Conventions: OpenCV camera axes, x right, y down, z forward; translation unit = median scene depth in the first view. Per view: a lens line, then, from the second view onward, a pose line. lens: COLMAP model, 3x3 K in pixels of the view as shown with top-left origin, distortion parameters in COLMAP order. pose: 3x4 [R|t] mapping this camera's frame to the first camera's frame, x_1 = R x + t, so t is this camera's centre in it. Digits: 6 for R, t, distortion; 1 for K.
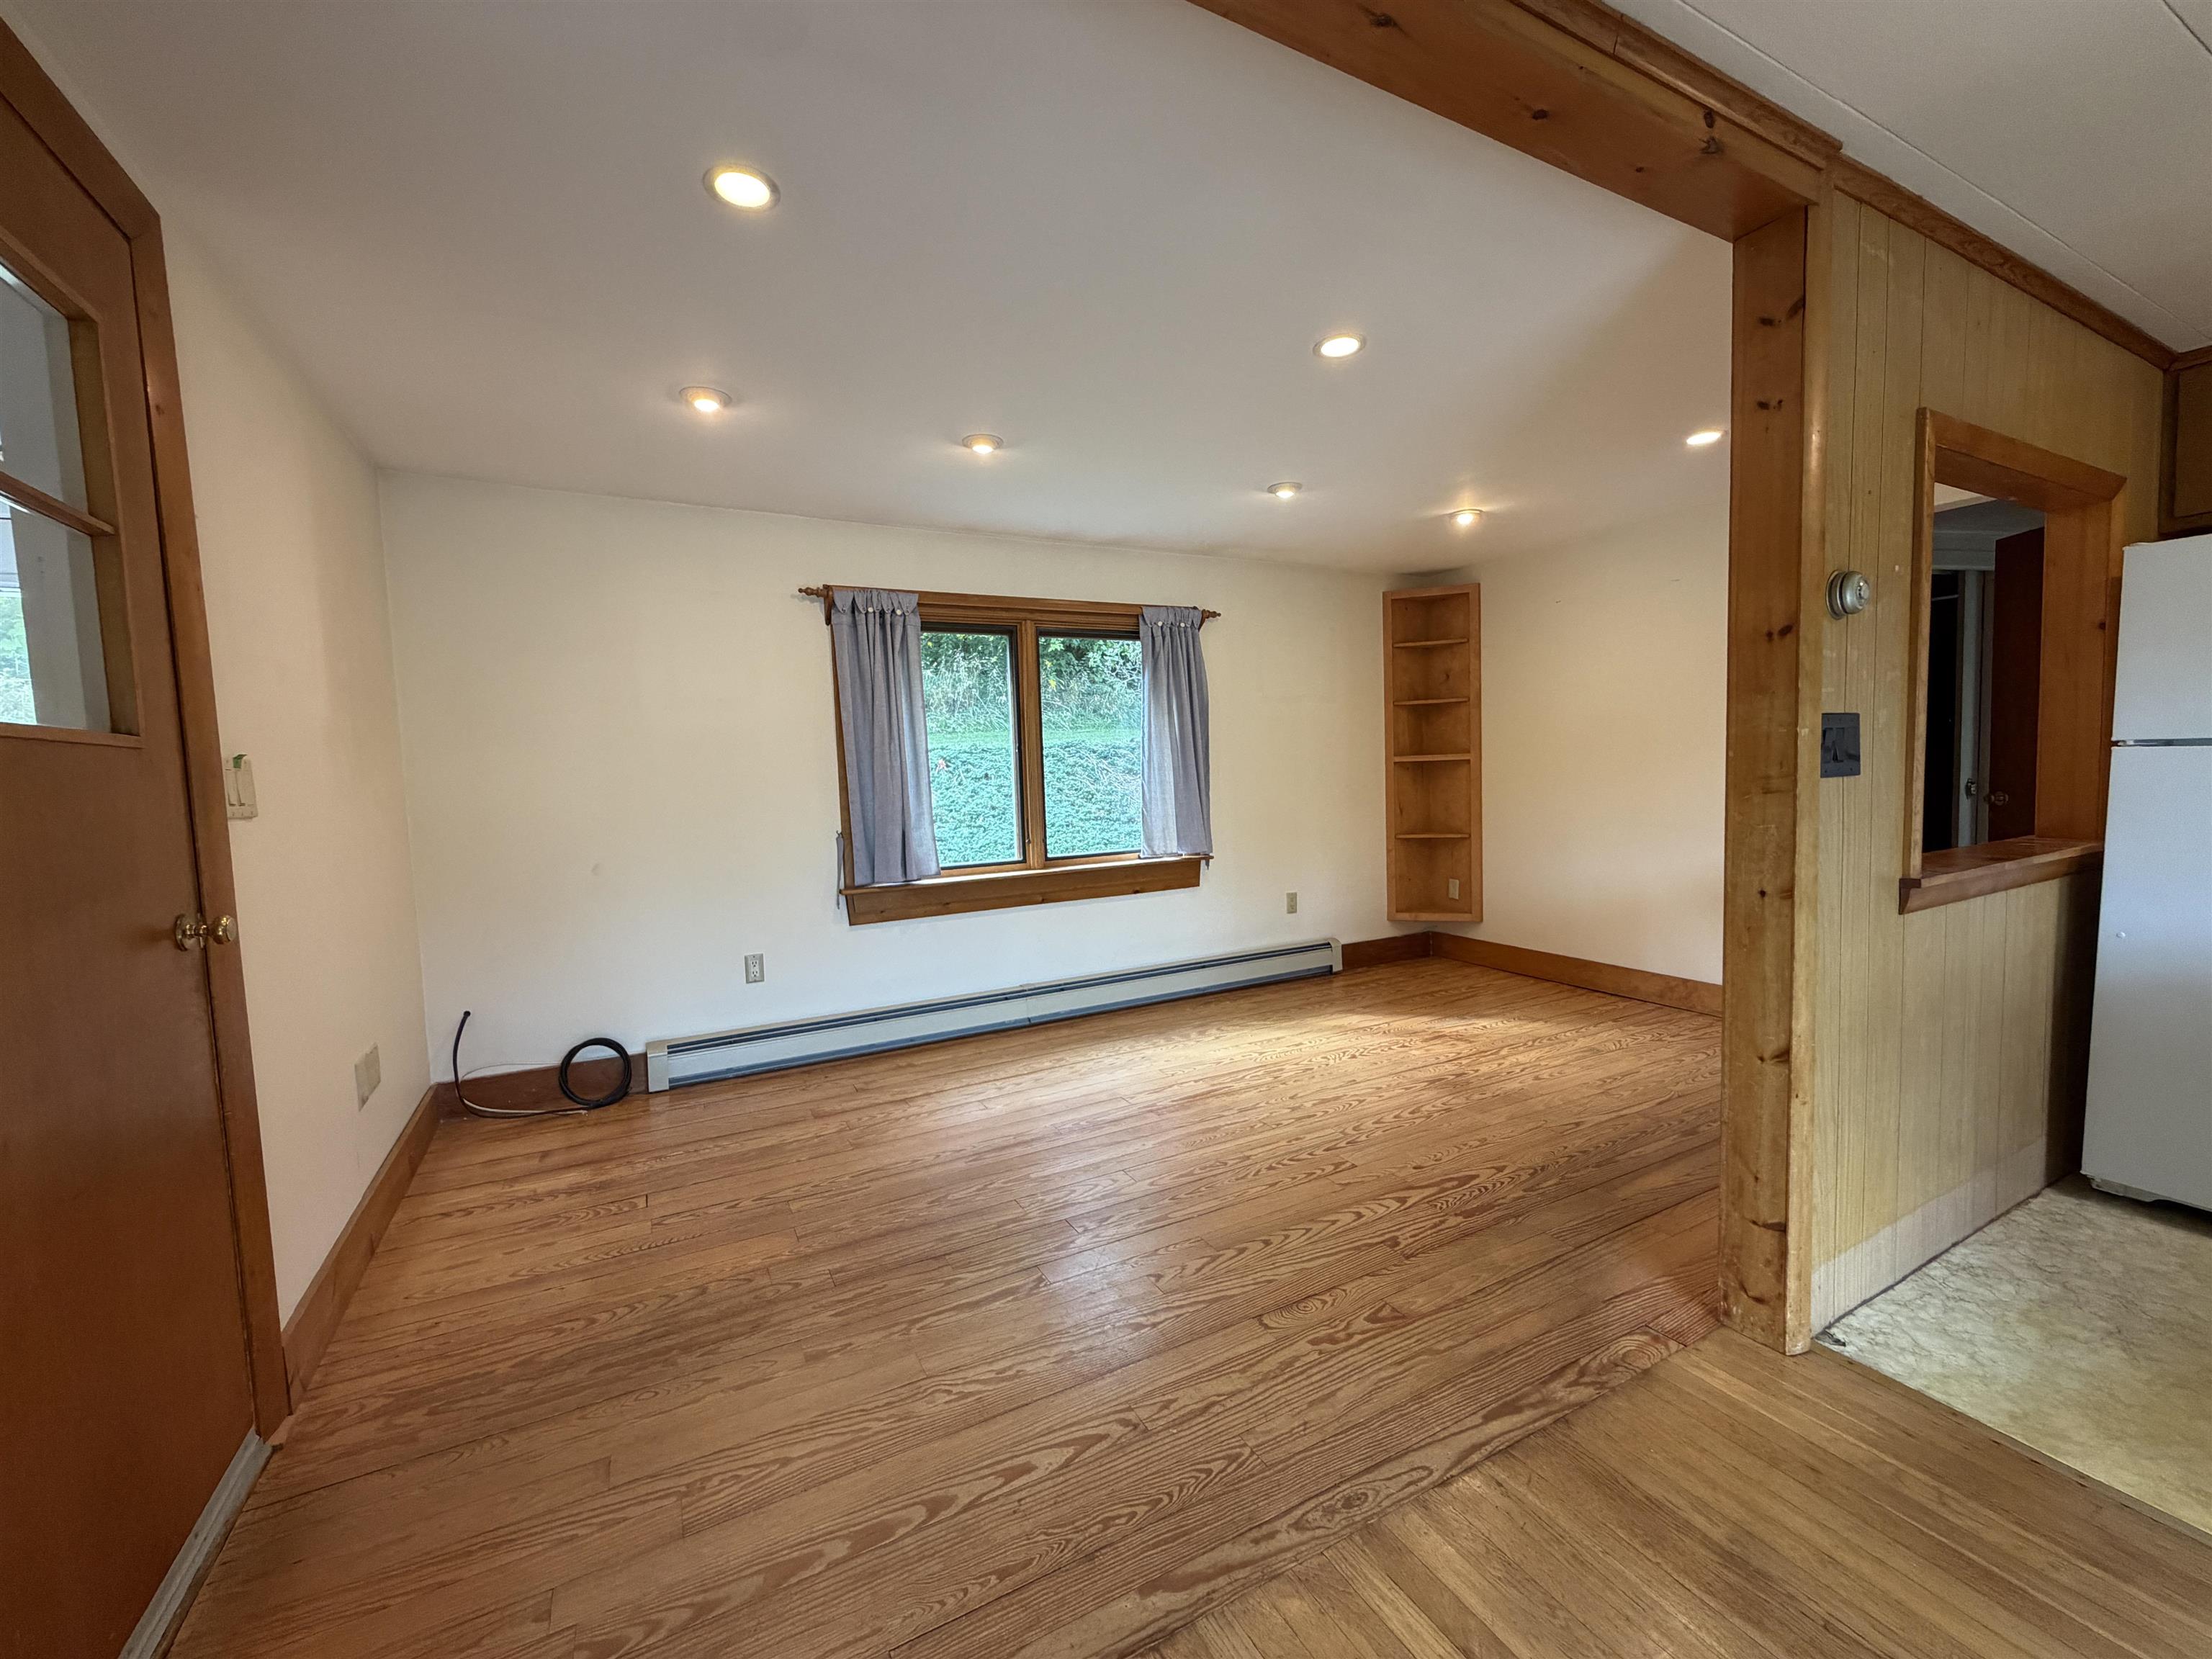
lens RADIAL K [[882.0, 0, 1096.2], [0, 882.0, 828.0], [0, 0, 1]] dist [-0.000010, 0.000941]
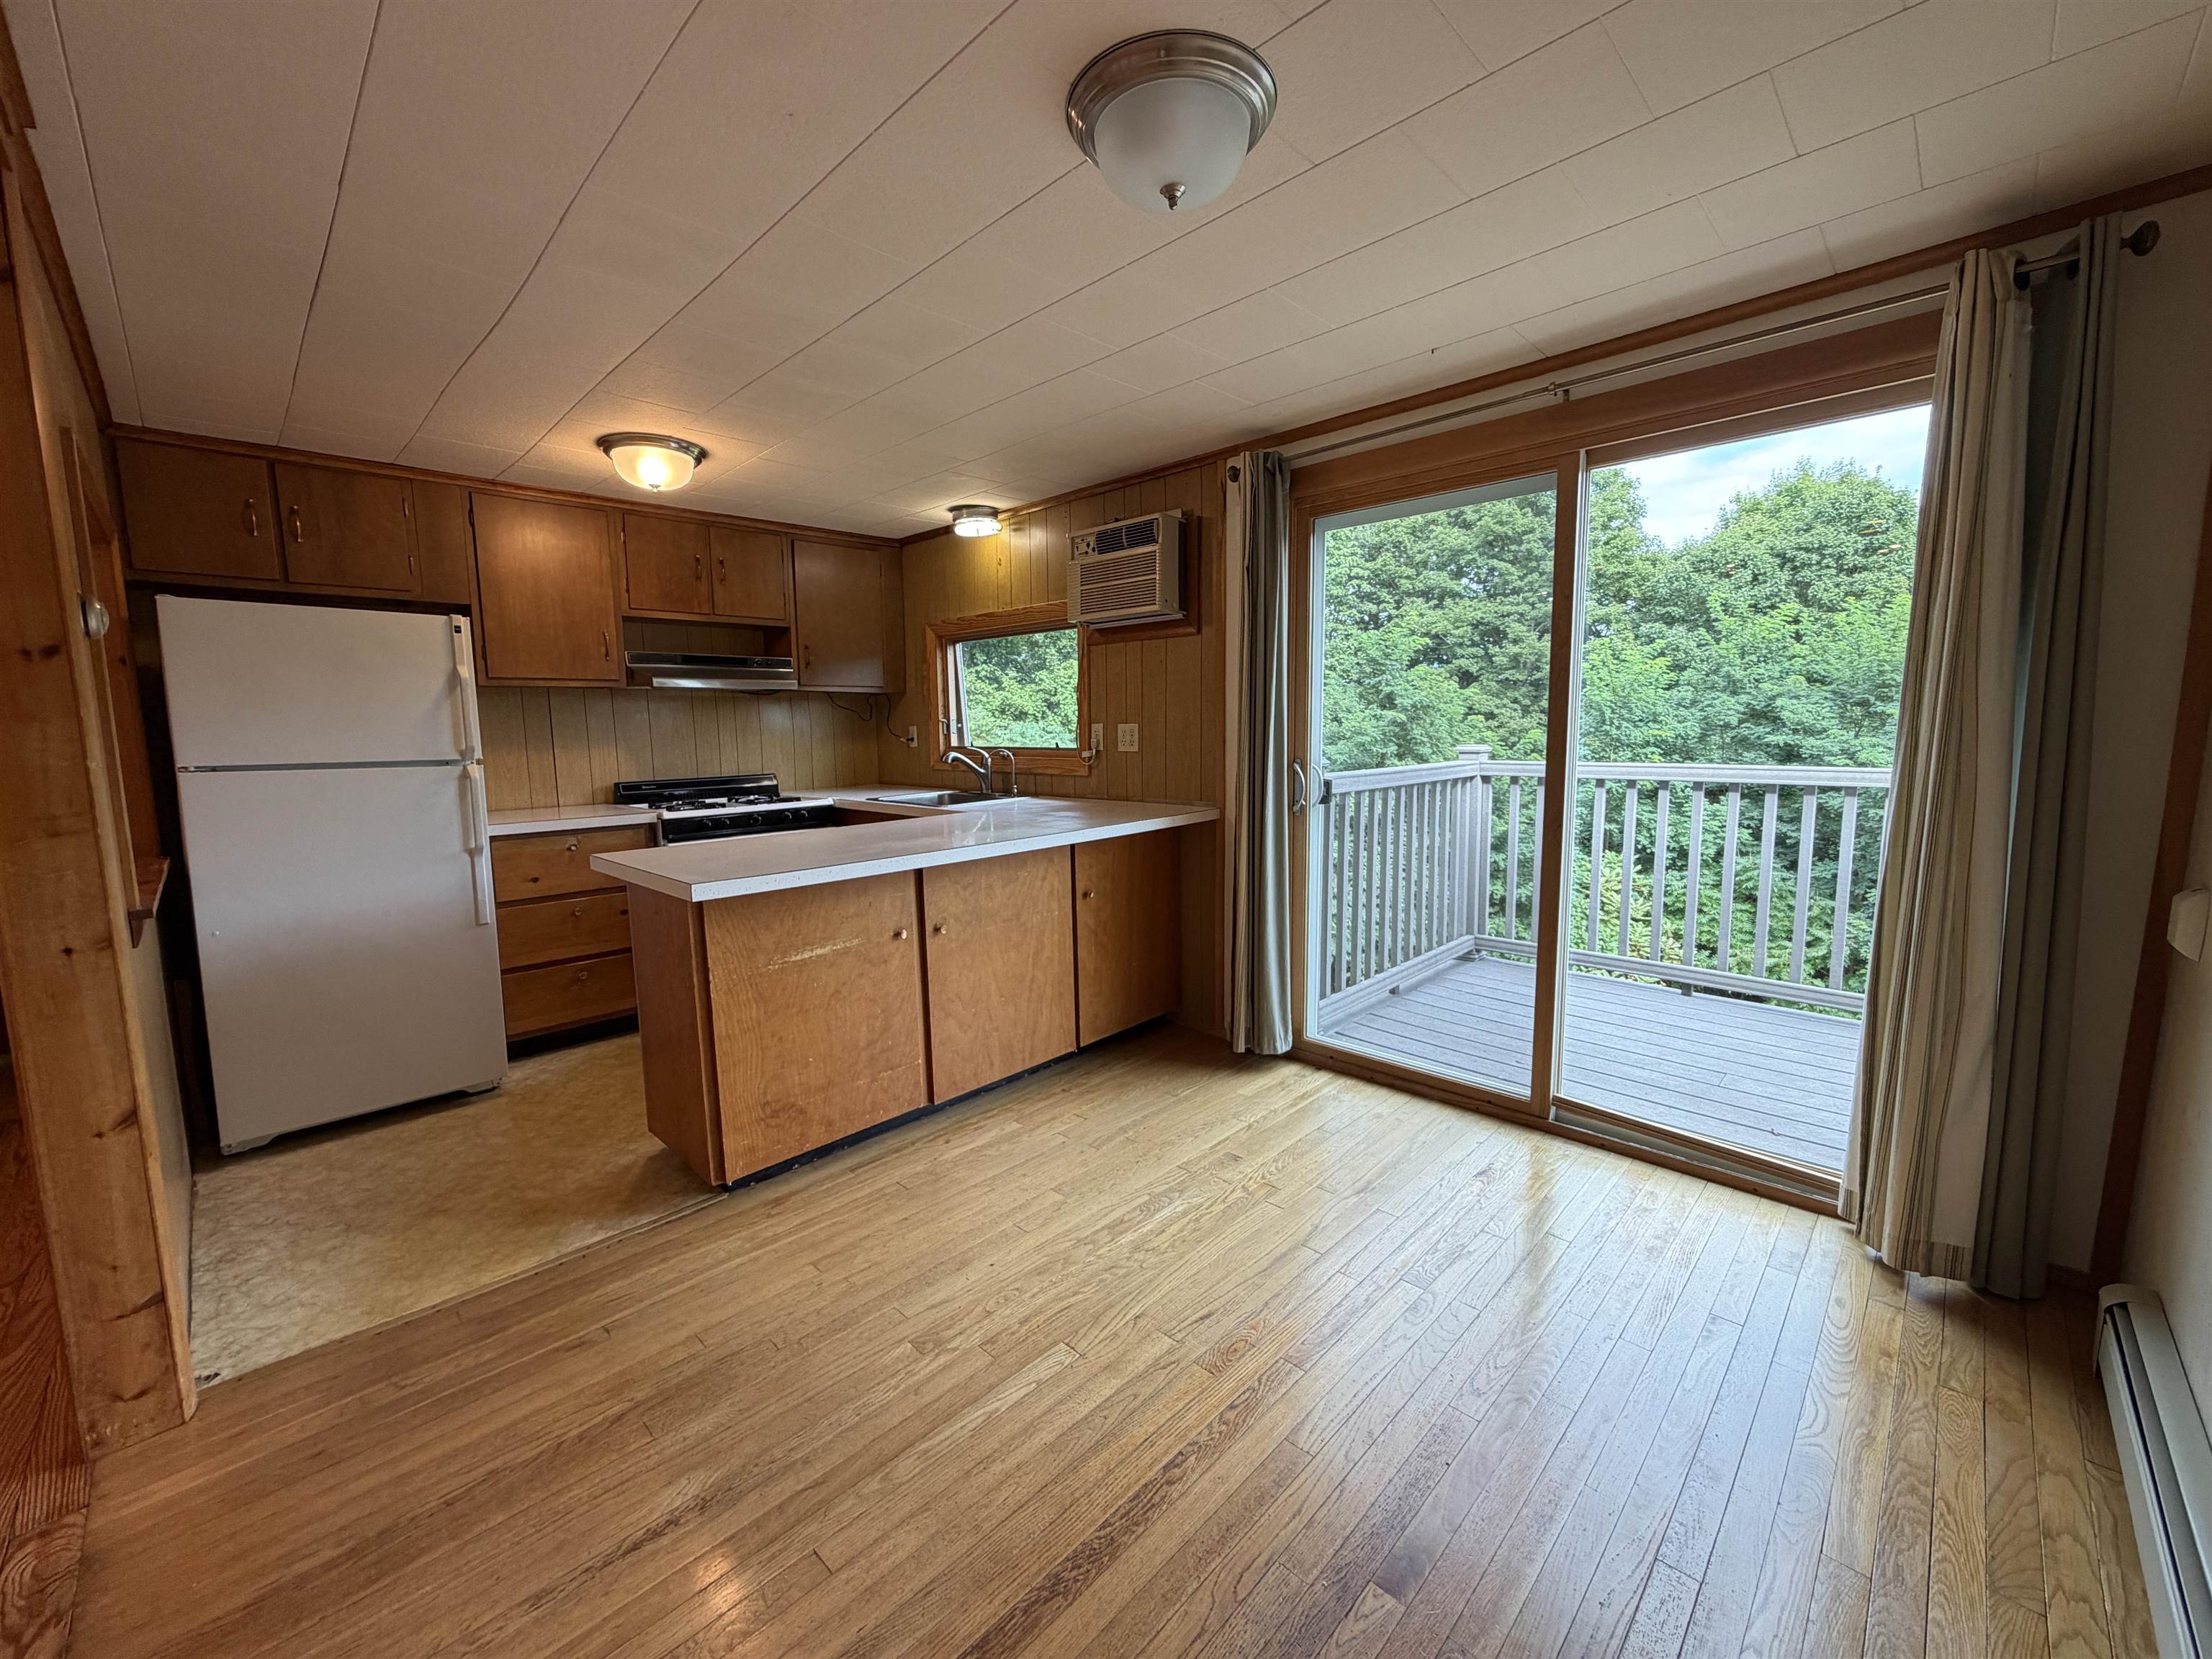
lens RADIAL K [[882.0, 0, 1103.5], [0, 882.0, 830.6], [0, 0, 1]] dist [-0.000010, 0.000941]
pose [[-0.299783, -0.079265, 0.950709, -0.373203], [0.090908, 0.989634, 0.111176, -0.047678], [-0.949666, 0.119756, -0.289469, 0.272592]]
